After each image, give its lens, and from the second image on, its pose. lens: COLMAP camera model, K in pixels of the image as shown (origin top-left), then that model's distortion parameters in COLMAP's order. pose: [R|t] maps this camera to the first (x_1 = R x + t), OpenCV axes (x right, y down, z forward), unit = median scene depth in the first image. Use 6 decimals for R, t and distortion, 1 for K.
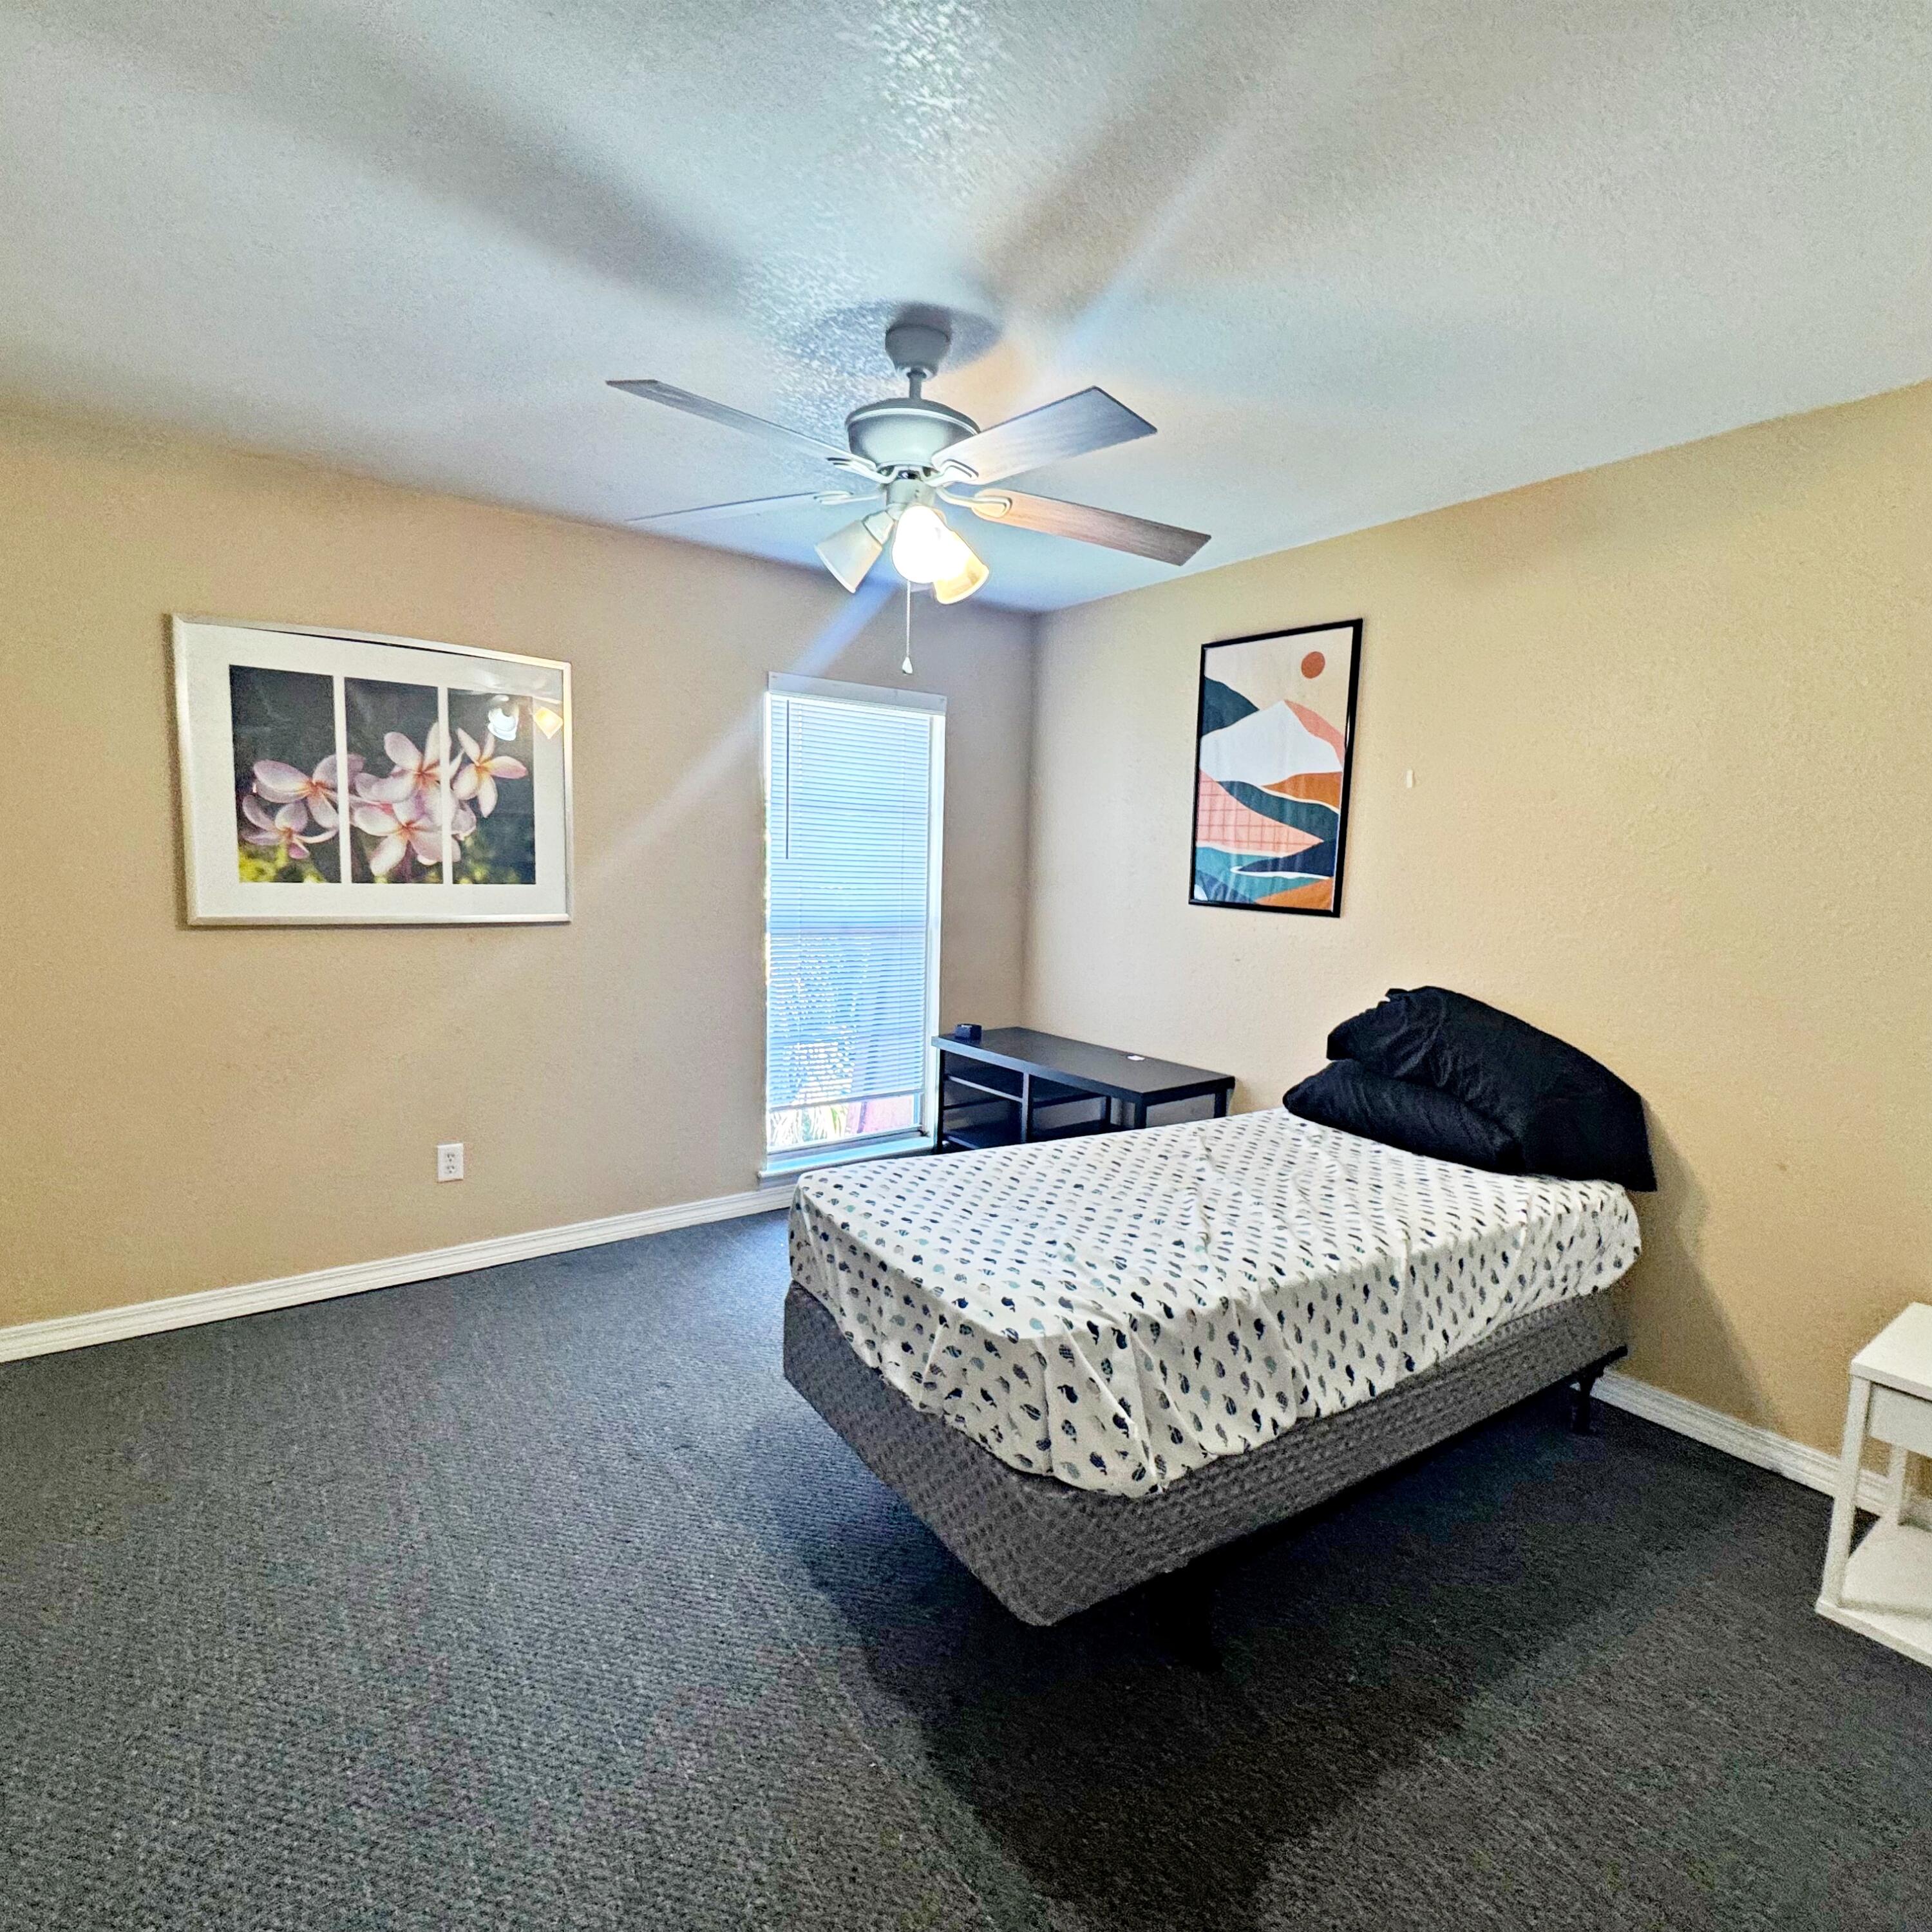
lens RADIAL K [[1031.4, 0, 972.3], [0, 1031.4, 963.1], [0, 0, 1]] dist [-0.000819, -0.000565]
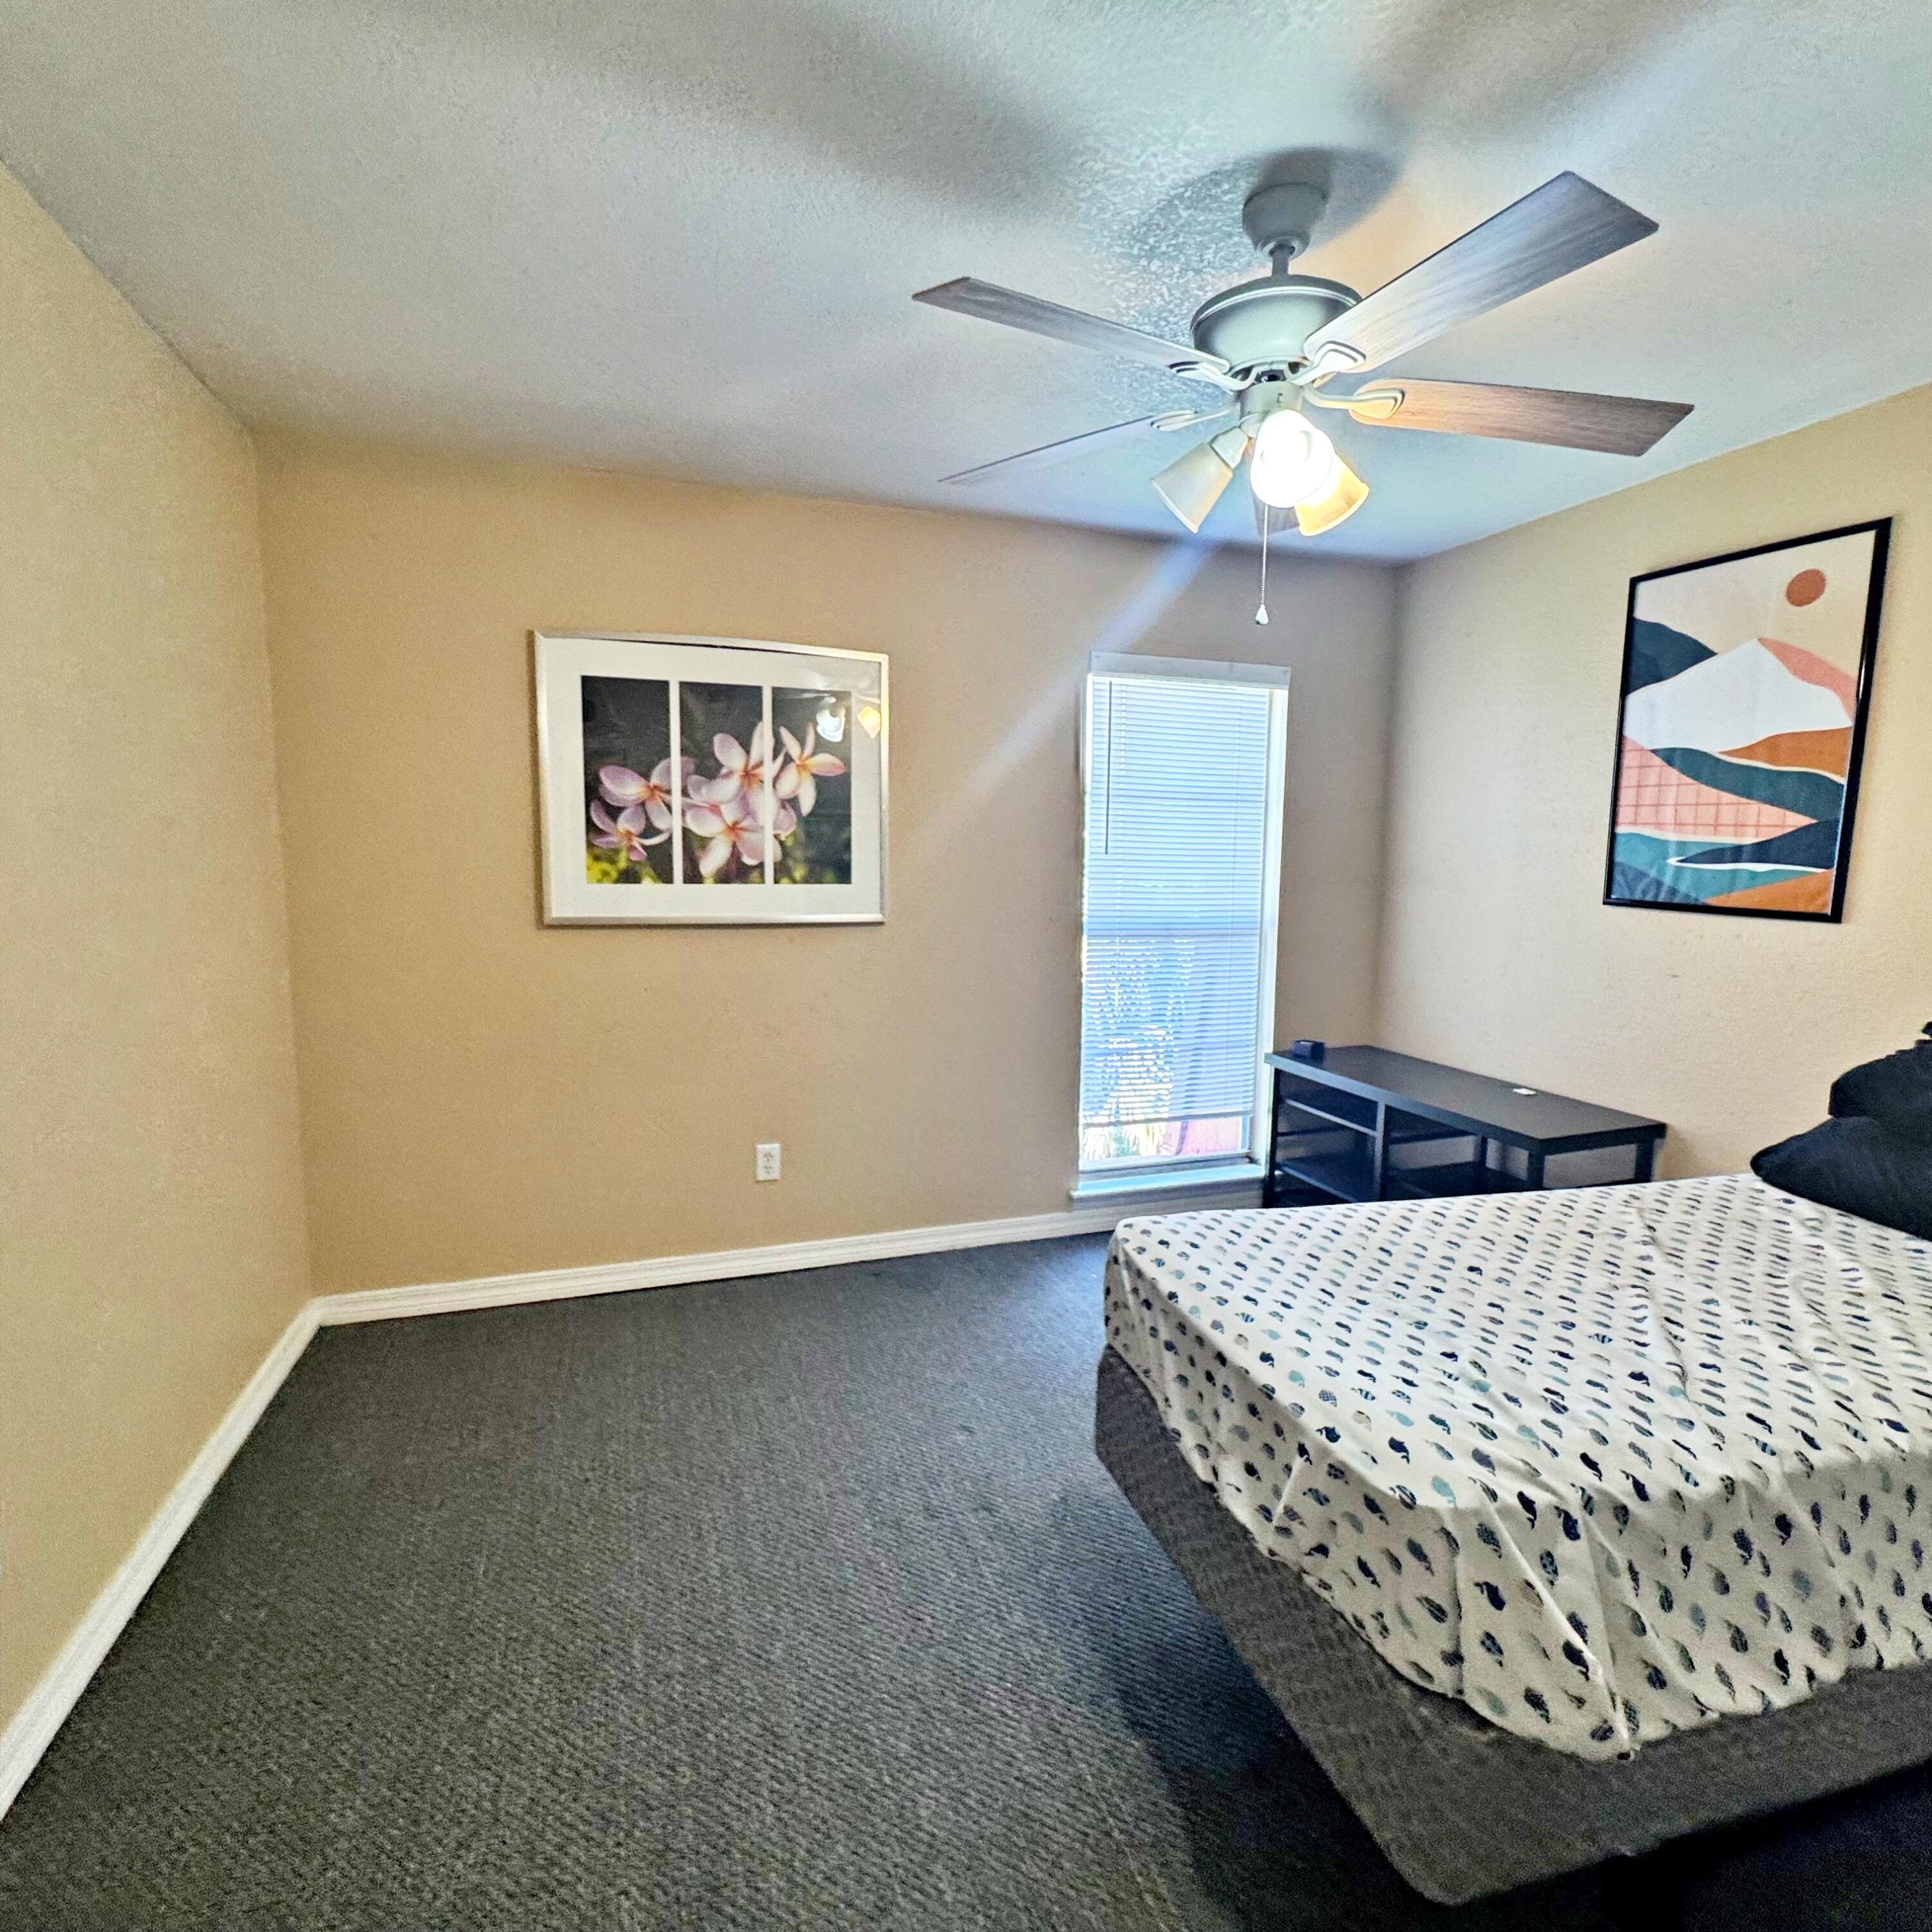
lens RADIAL K [[1033.7, 0, 966.0], [0, 1033.7, 966.0], [0, 0, 1]] dist [-0.000002, -0.000617]
pose [[0.952685, 0.019401, -0.303340, -0.030390], [-0.017574, 0.999807, 0.008751, -0.012953], [0.303451, -0.003006, 0.952842, 0.139820]]
